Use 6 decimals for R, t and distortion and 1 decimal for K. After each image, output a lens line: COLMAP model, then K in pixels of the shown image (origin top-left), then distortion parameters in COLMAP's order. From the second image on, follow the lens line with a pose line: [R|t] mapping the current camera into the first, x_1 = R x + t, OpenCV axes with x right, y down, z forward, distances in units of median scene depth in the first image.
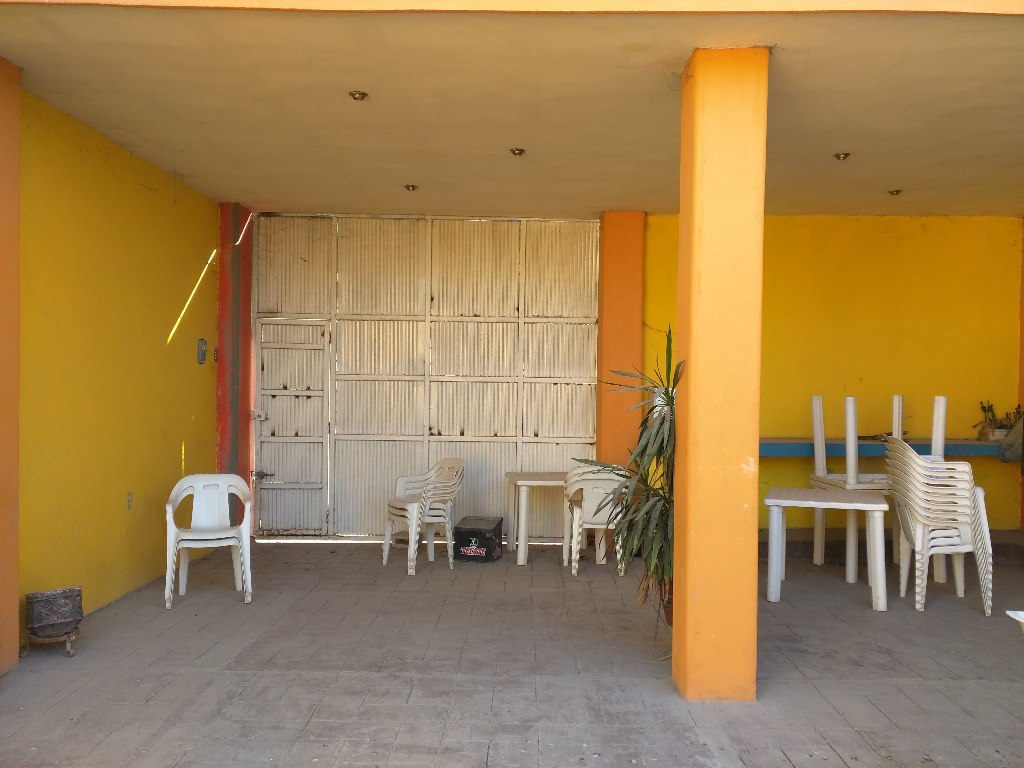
lens RADIAL K [[835.7, 0, 512.0], [0, 835.7, 384.0], [0, 0, 1]] dist [0.021382, -0.004012]
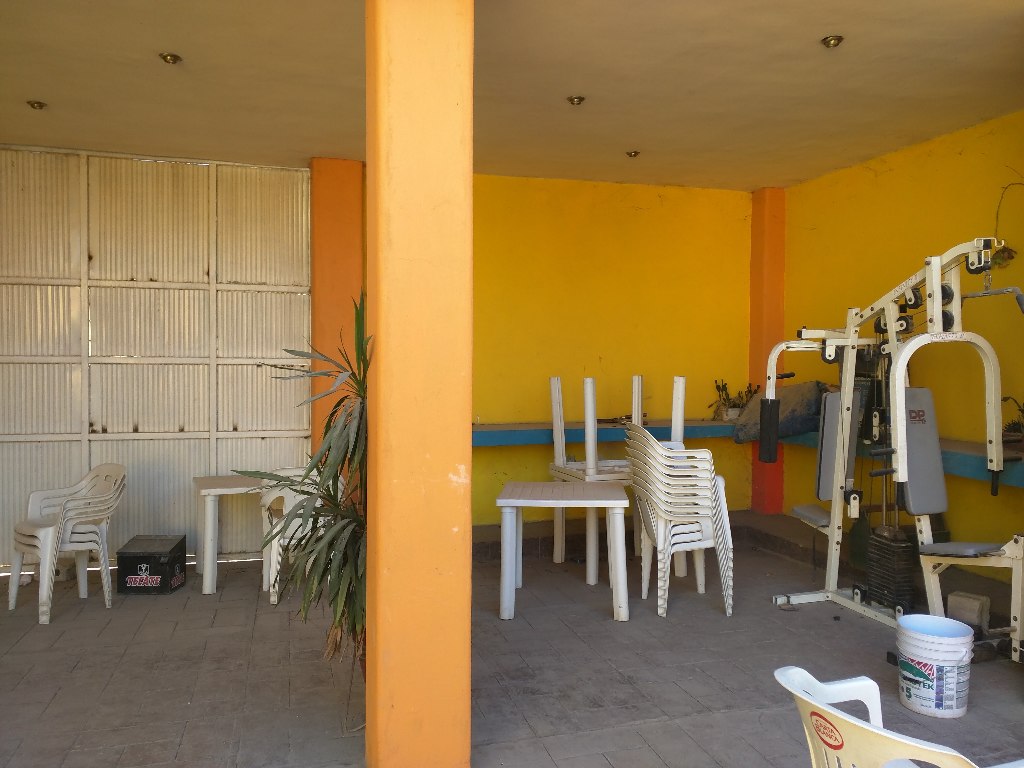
lens RADIAL K [[847.6, 0, 513.3], [0, 847.6, 351.0], [0, 0, 1]] dist [0.091190, -0.217367]
pose [[0.959000, -0.003300, 0.283387, 0.069455], [0.007015, 0.999902, -0.012097, -0.003361], [-0.283320, 0.013589, 0.958929, 0.153899]]
